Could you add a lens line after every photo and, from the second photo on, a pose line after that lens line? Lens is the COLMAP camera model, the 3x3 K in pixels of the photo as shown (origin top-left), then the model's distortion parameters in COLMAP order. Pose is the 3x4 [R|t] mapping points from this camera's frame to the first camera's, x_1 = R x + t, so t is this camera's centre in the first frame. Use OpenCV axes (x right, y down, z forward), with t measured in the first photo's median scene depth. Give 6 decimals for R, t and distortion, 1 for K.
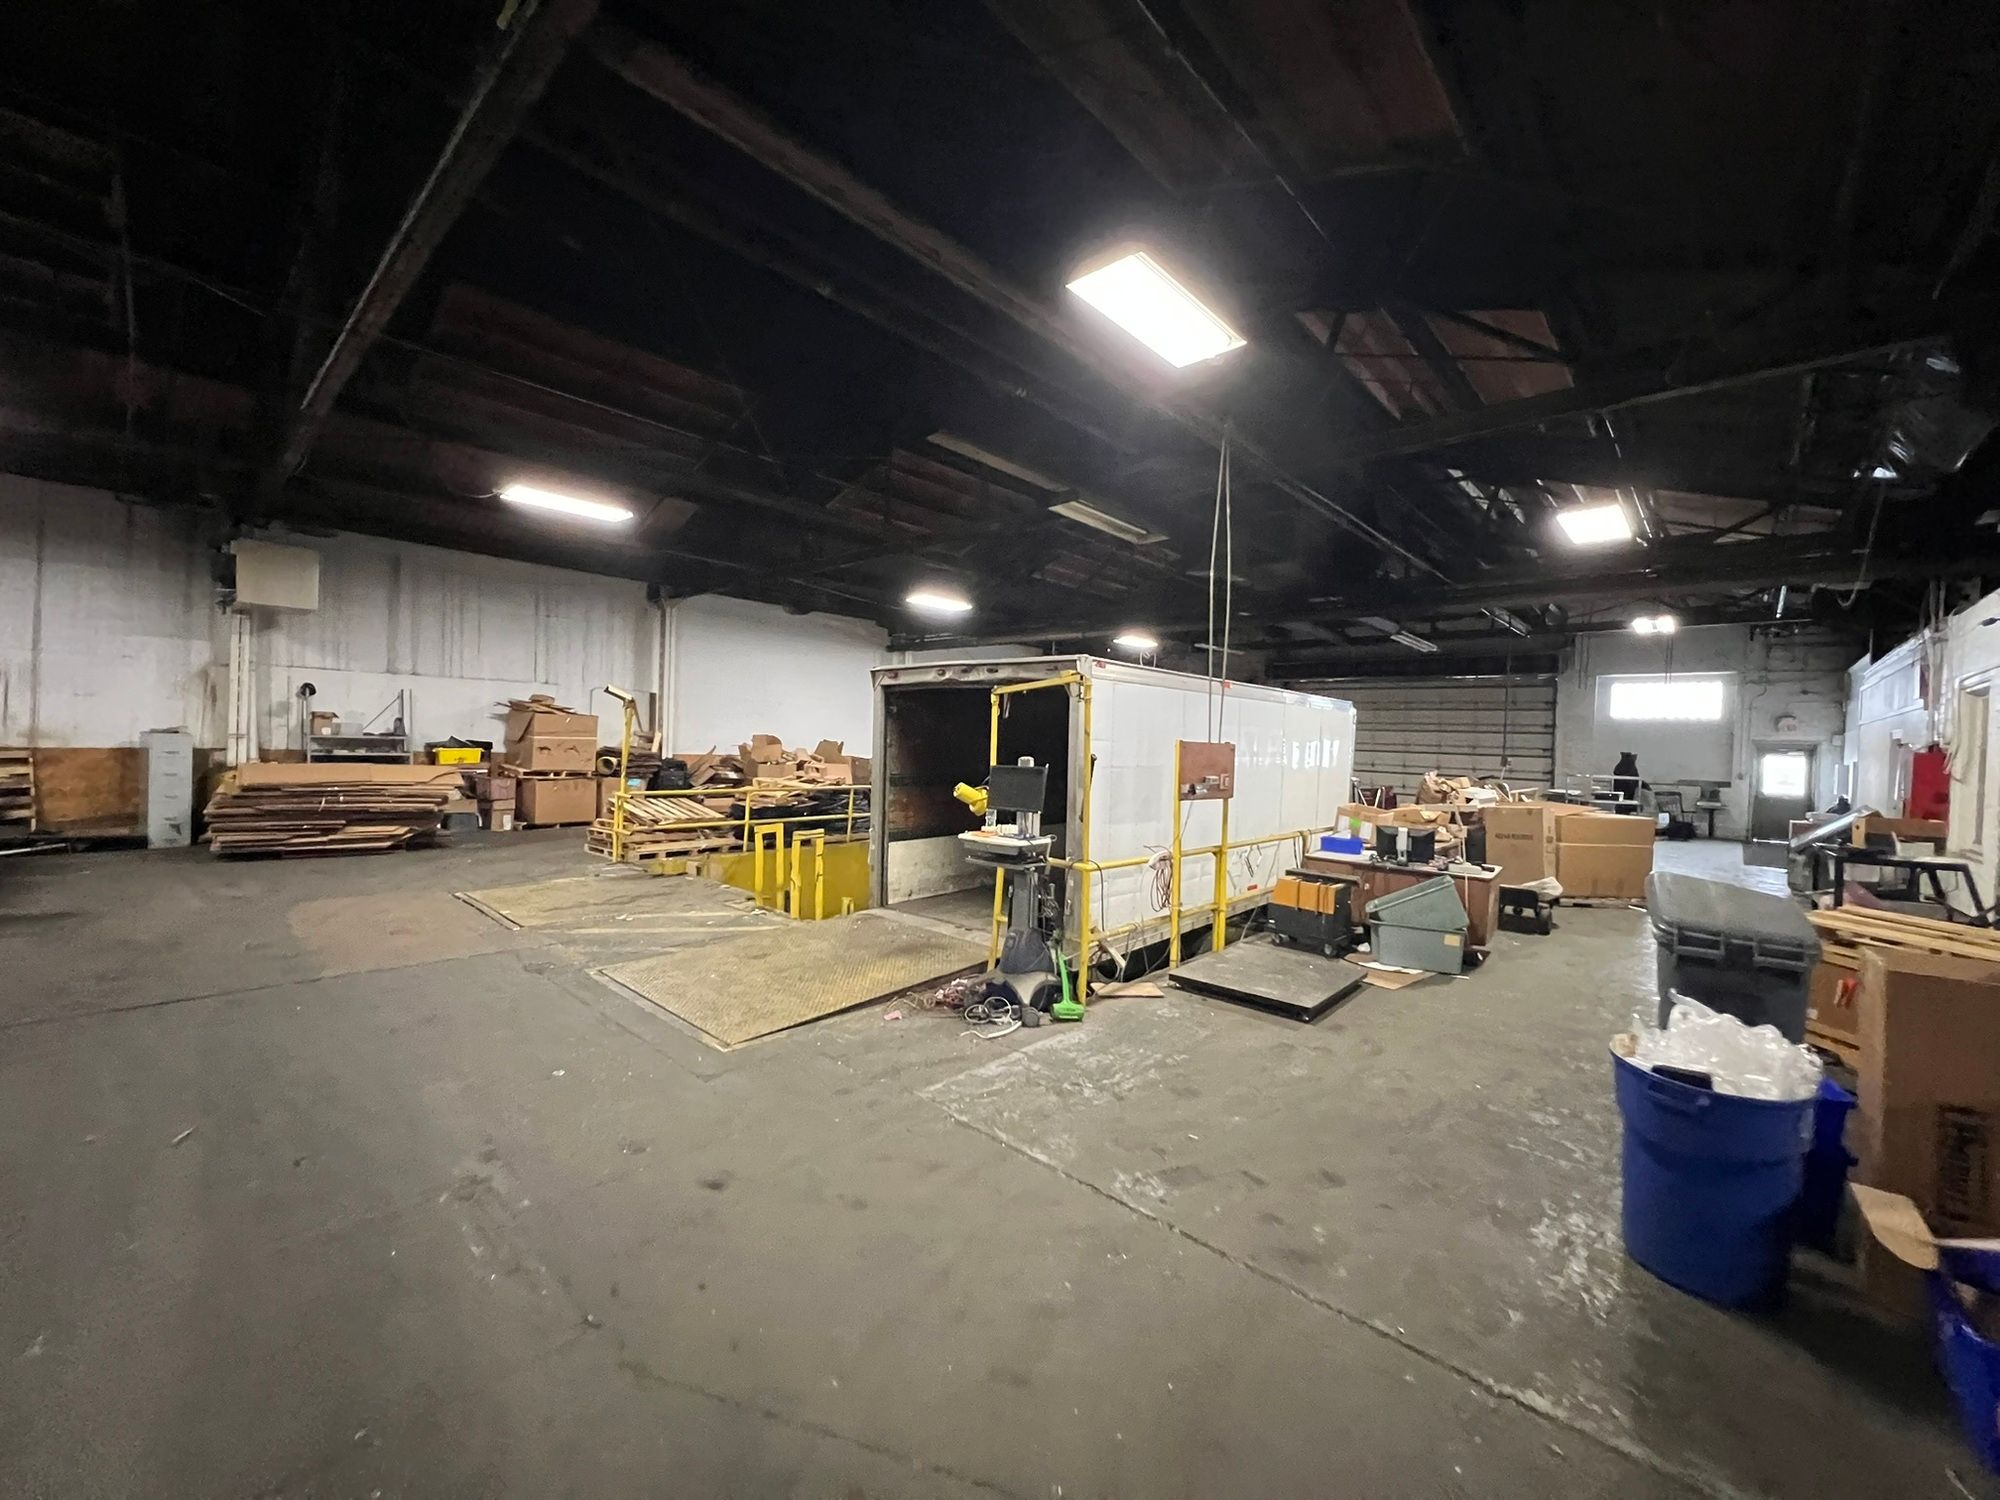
lens RADIAL K [[799.1, 0, 994.7], [0, 799.1, 738.8], [0, 0, 1]] dist [0.003208, -0.000426]
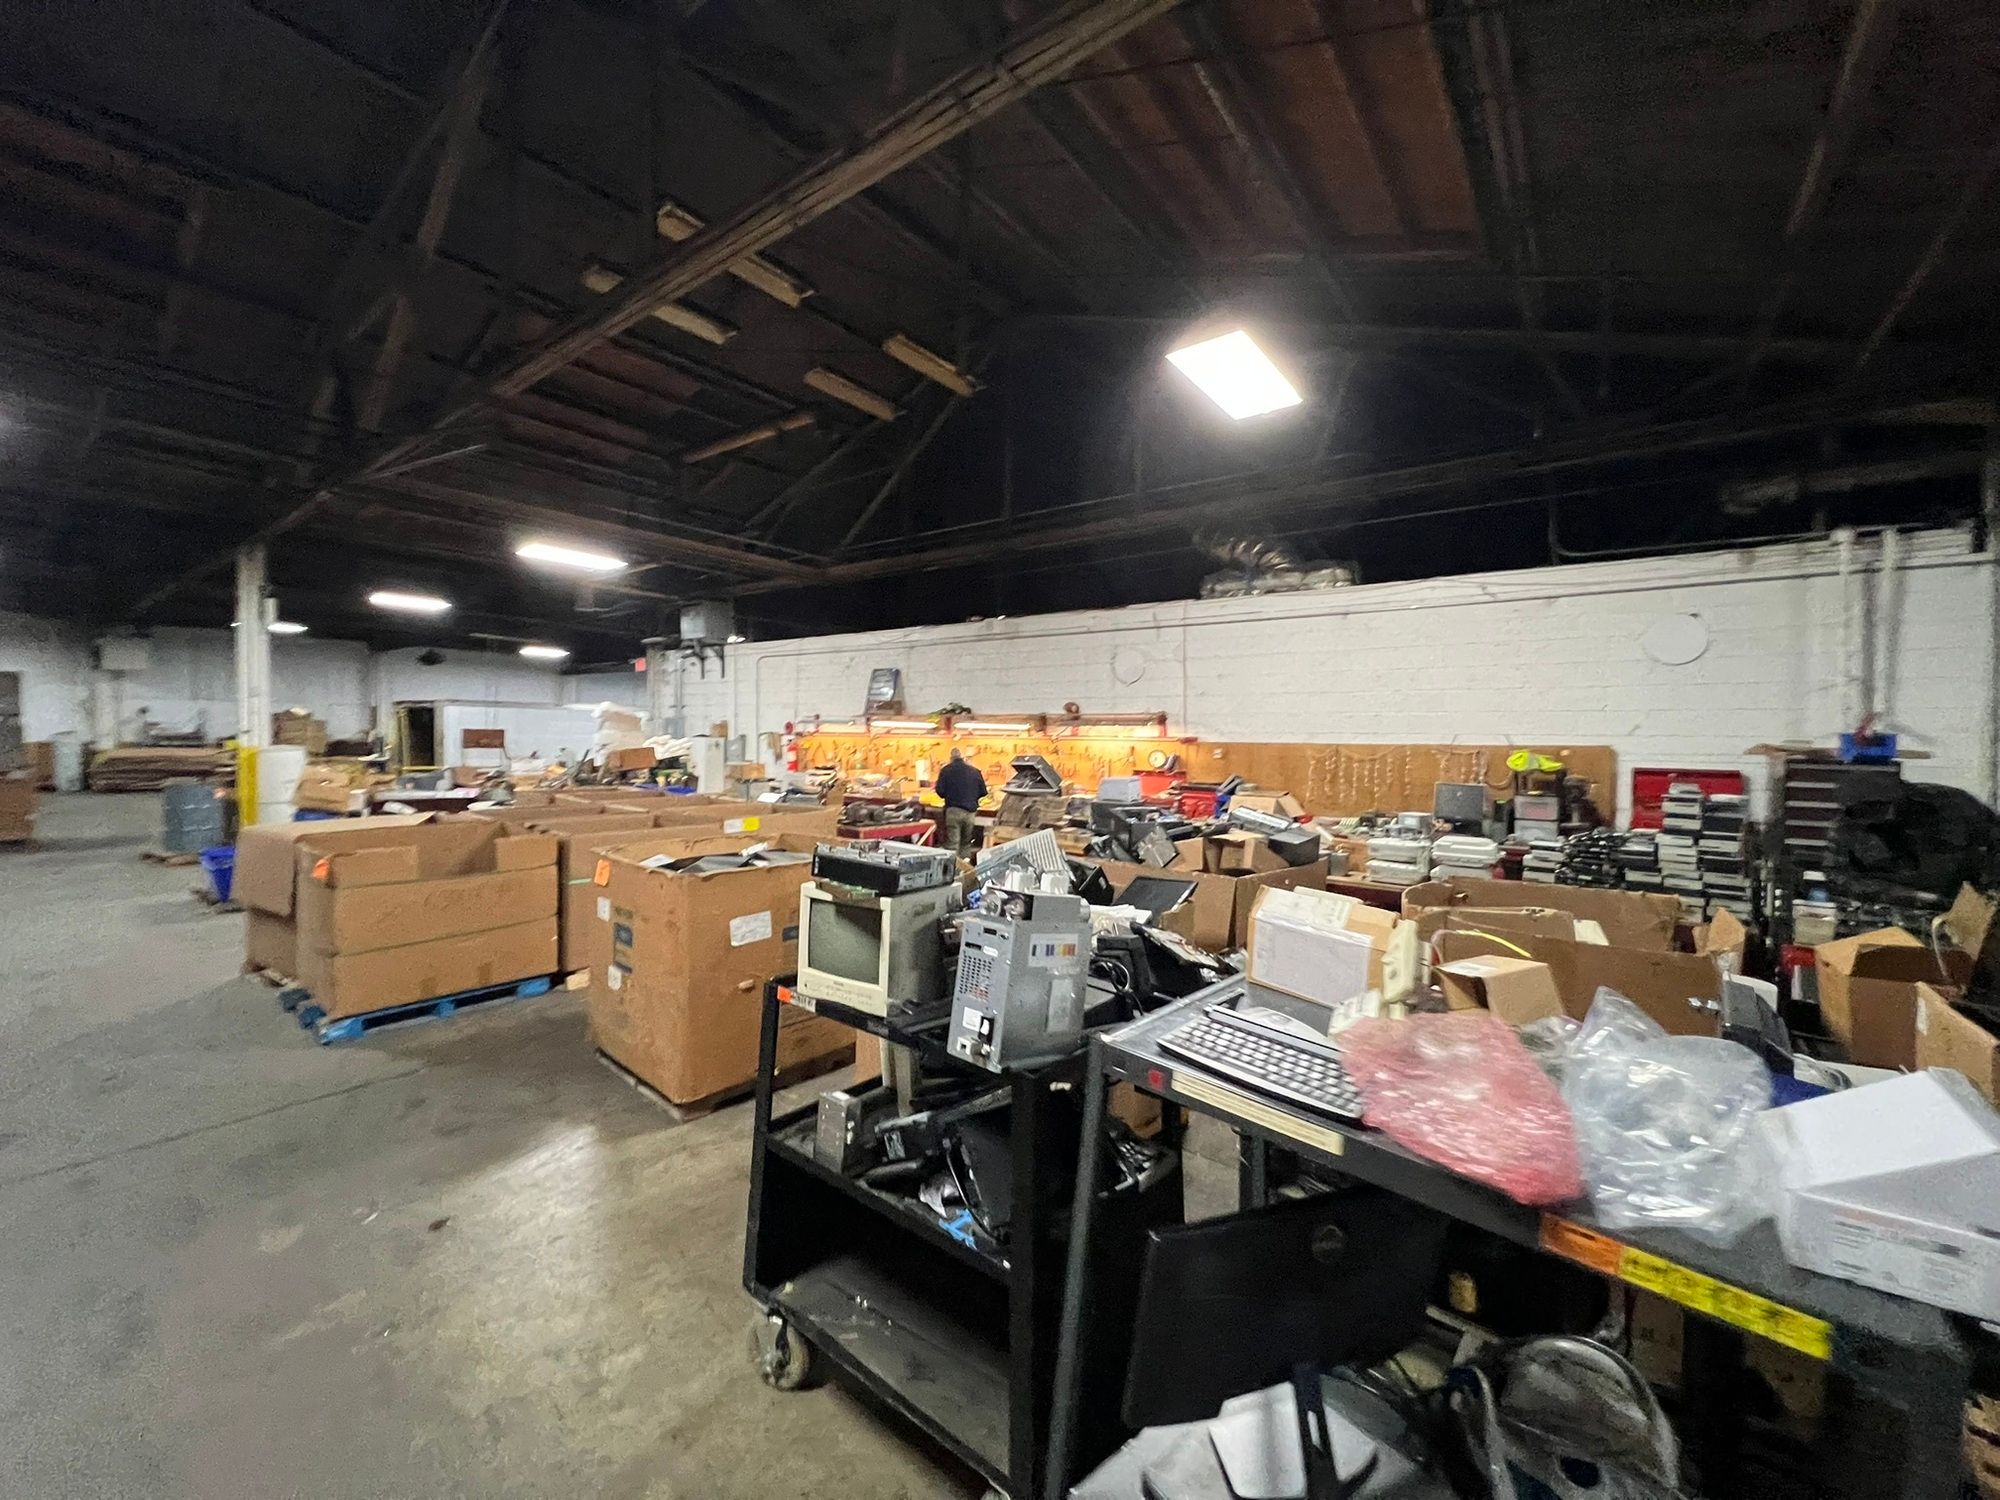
lens RADIAL K [[799.1, 0, 994.7], [0, 799.1, 738.8], [0, 0, 1]] dist [0.003208, -0.000426]
pose [[0.995197, -0.020518, 0.095721, 1.008761], [0.019278, 0.999718, 0.013869, 0.019436], [-0.095979, -0.011957, 0.995312, -1.133140]]
